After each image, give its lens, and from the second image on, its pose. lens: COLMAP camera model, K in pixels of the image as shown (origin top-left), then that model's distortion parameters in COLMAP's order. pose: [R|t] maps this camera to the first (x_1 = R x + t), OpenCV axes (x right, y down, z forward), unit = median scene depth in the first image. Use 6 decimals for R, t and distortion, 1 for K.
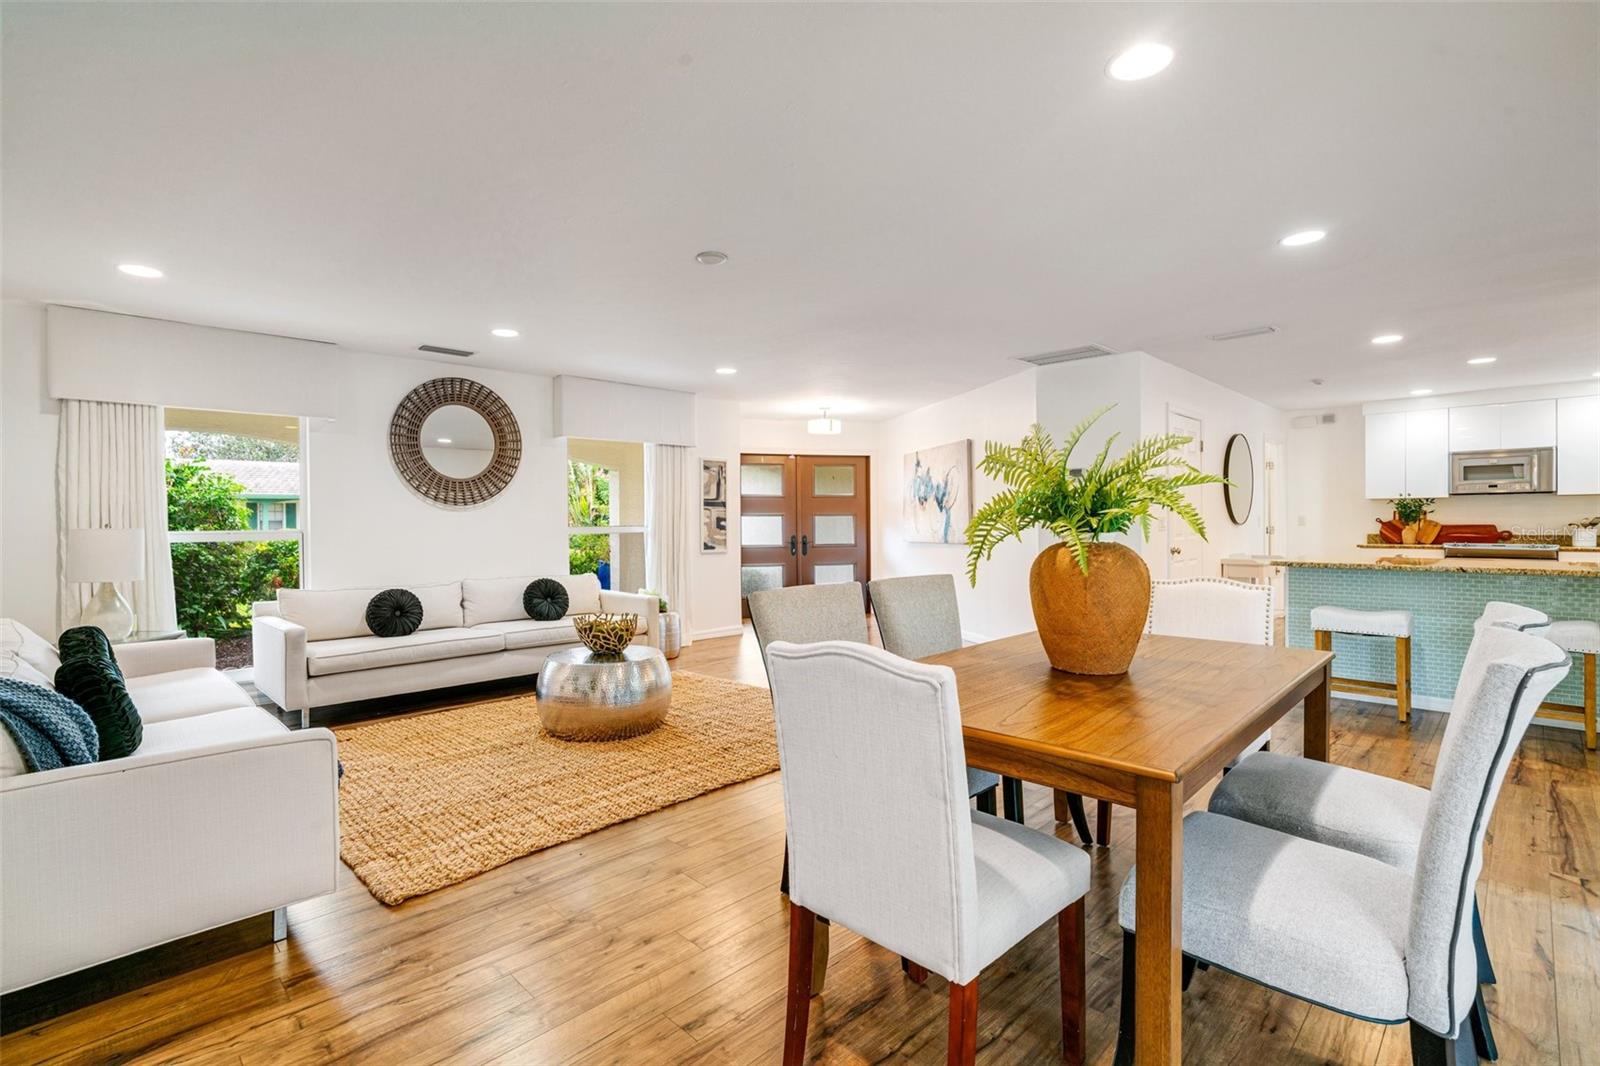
lens RADIAL K [[724.0, 0, 815.9], [0, 724.0, 526.2], [0, 0, 1]] dist [0.001089, 0.001510]
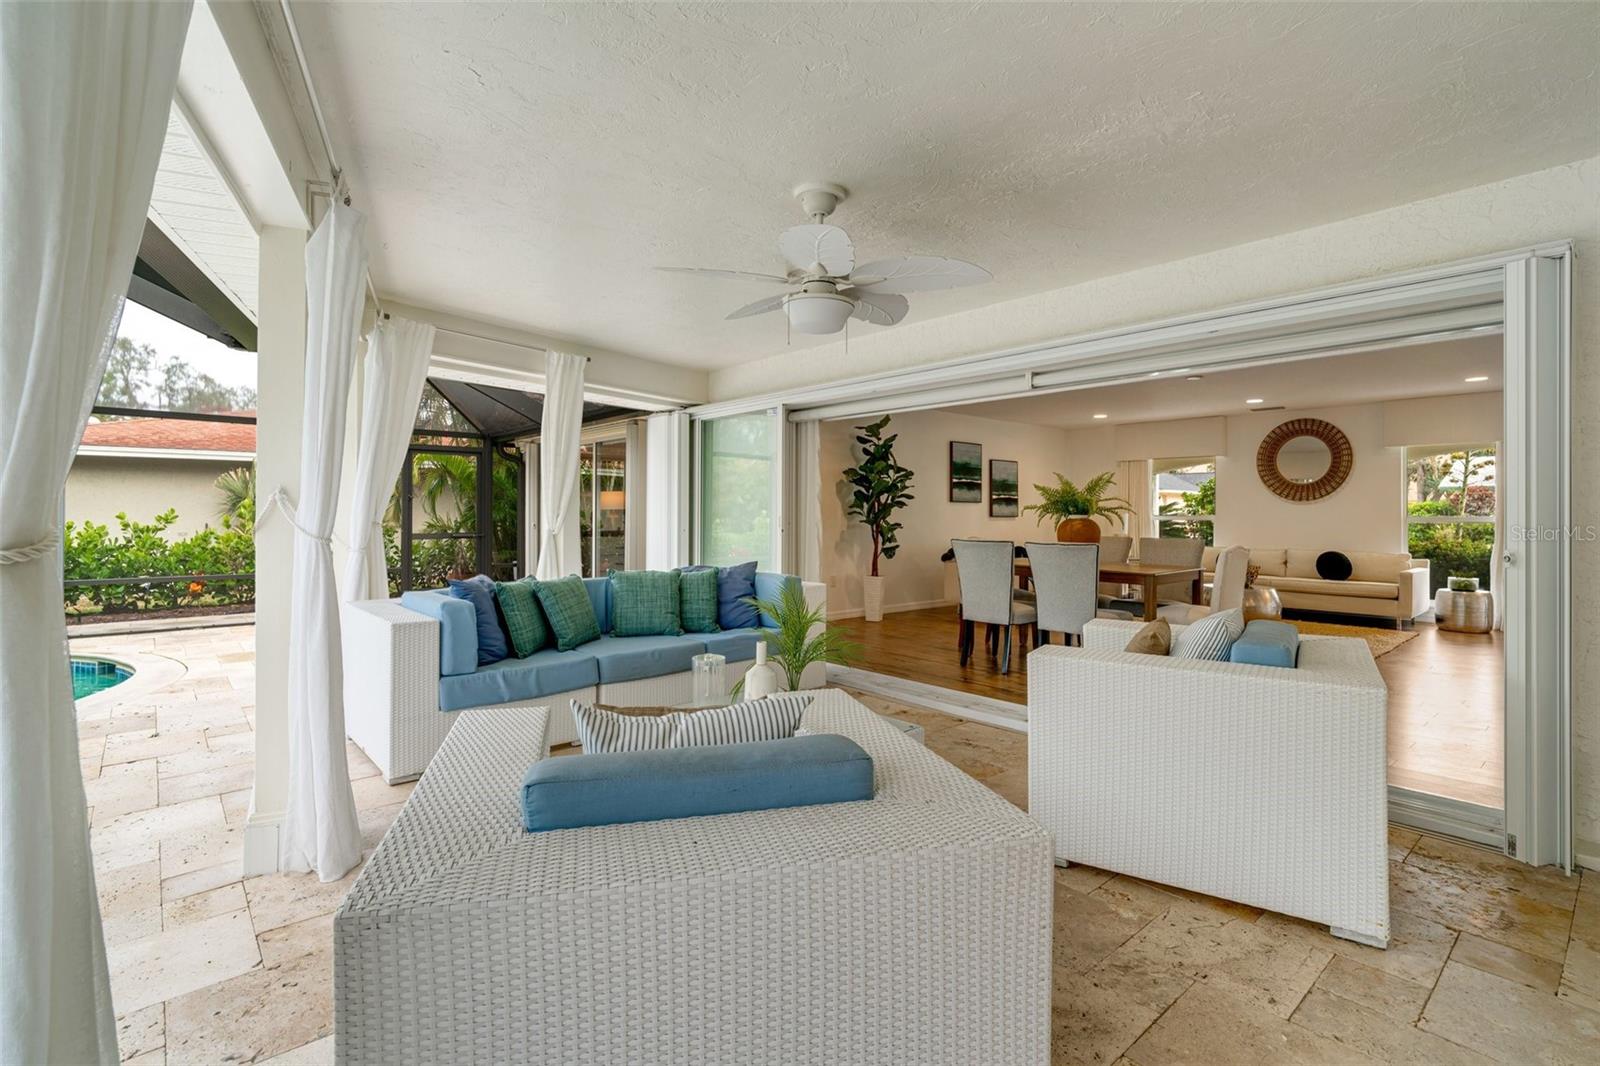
lens RADIAL K [[752.3, 0, 791.9], [0, 752.3, 508.4], [0, 0, 1]] dist [-0.004035, -0.000173]
pose [[-0.072543, -0.000373, -0.997365, 0.896937], [-0.010902, 0.999940, 0.000419, -0.001514], [0.997306, 0.010904, -0.072543, 0.019184]]
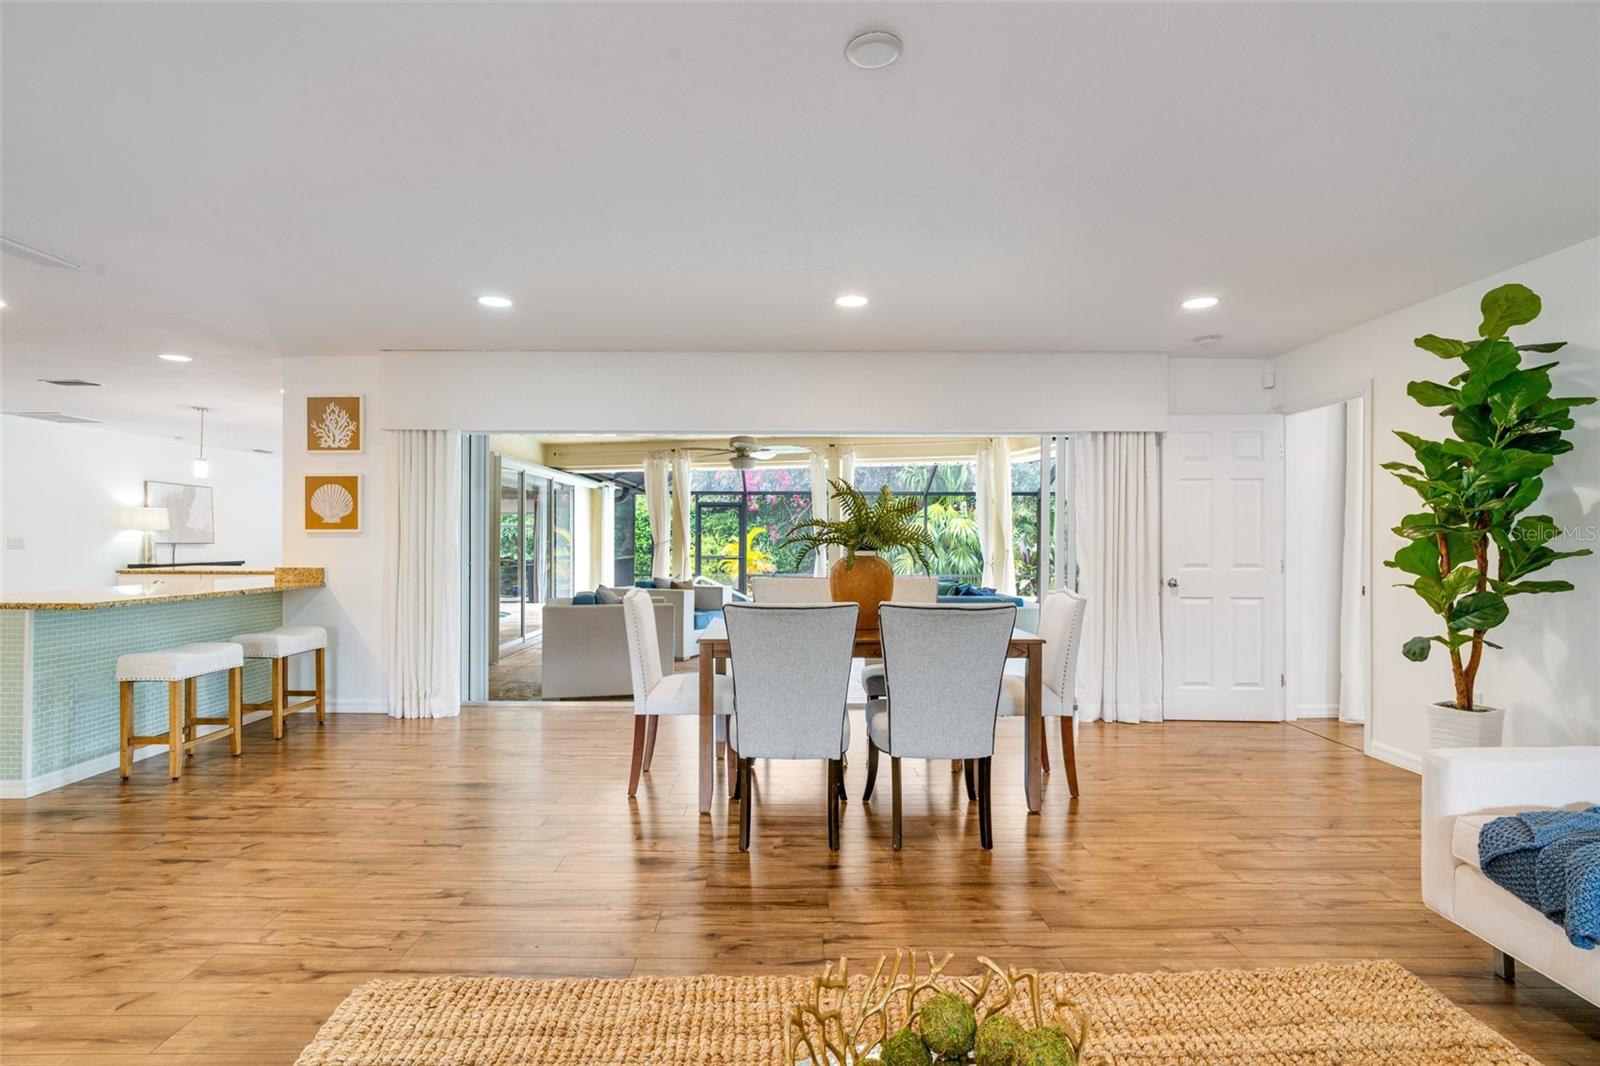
lens RADIAL K [[744.2, 0, 780.0], [0, 744.2, 536.8], [0, 0, 1]] dist [-0.003876, -0.000023]
pose [[-0.694364, 0.007270, 0.719587, -0.238572], [0.008163, 0.999964, -0.002226, -0.005543], [-0.719577, 0.004328, -0.694399, 0.642945]]
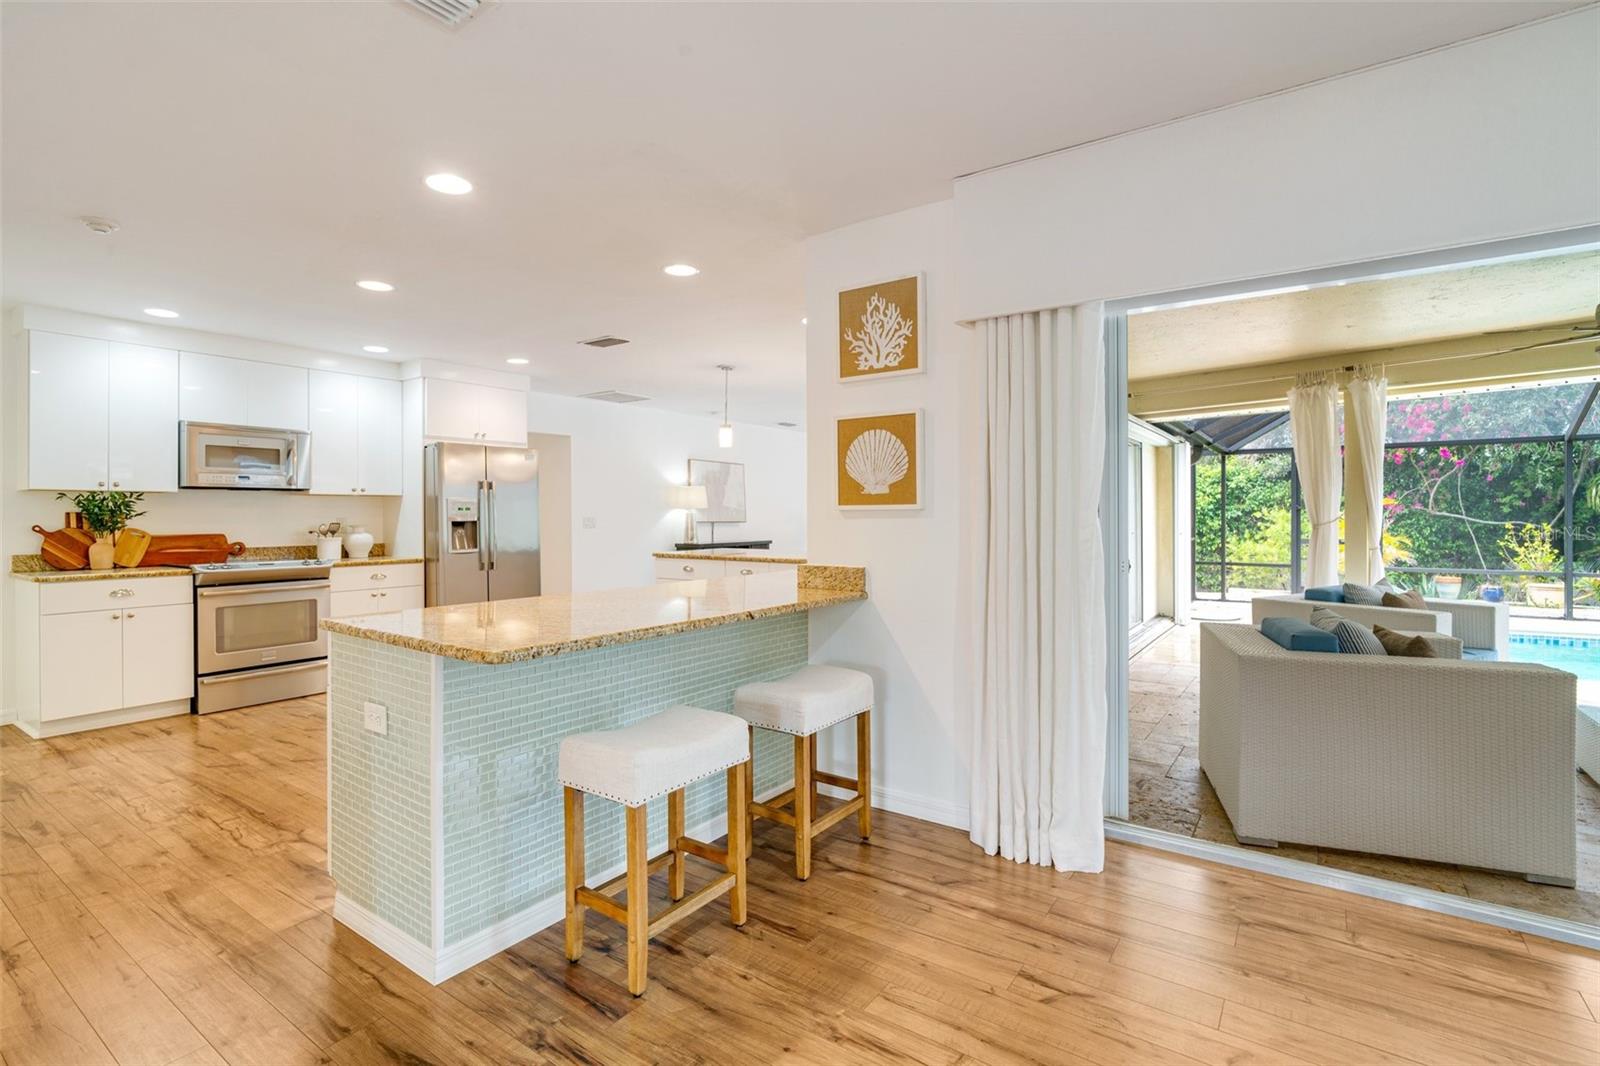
lens RADIAL K [[756.5, 0, 789.4], [0, 756.5, 513.9], [0, 0, 1]] dist [0.000625, 0.001018]
pose [[-0.156985, 0.007850, 0.987570, 0.137047], [0.011663, 0.999913, -0.006094, -0.010364], [-0.987532, 0.010562, -0.157063, 0.577411]]
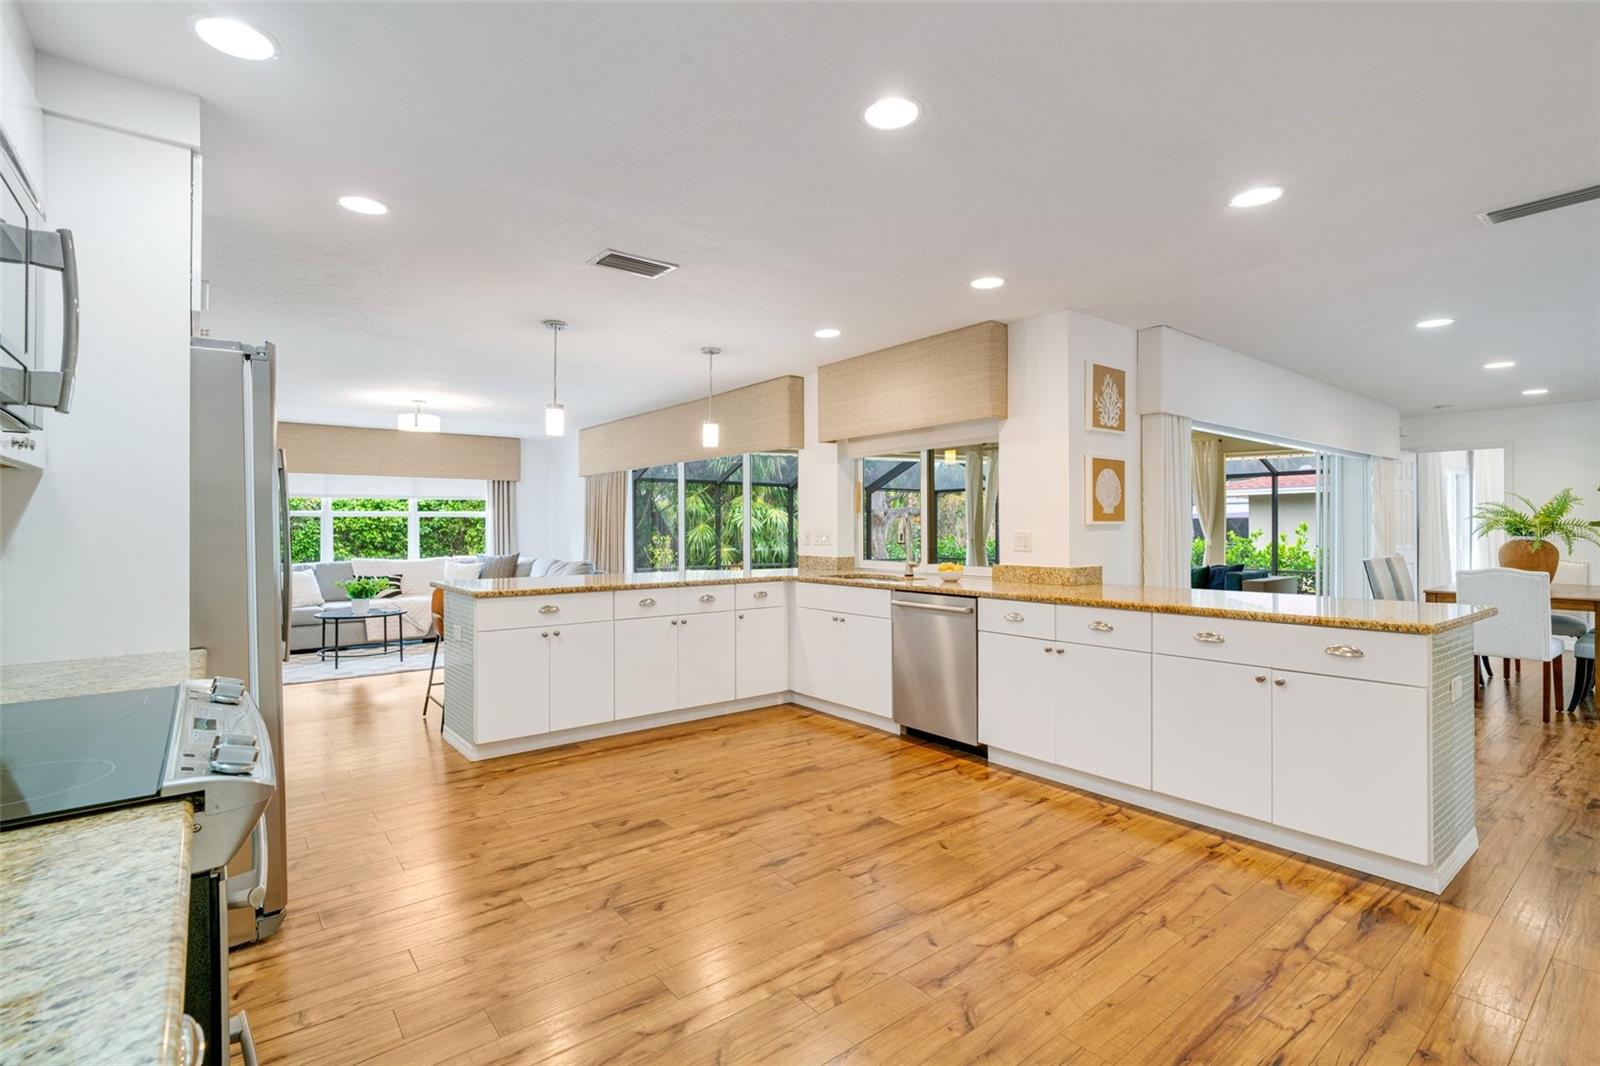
lens RADIAL K [[745.5, 0, 785.1], [0, 745.5, 526.0], [0, 0, 1]] dist [-0.004528, -0.000272]
pose [[-0.991867, 0.010547, 0.126837, 0.727389], [0.011159, 0.999929, 0.004114, -0.018889], [-0.126785, 0.005496, -0.991915, 1.085336]]
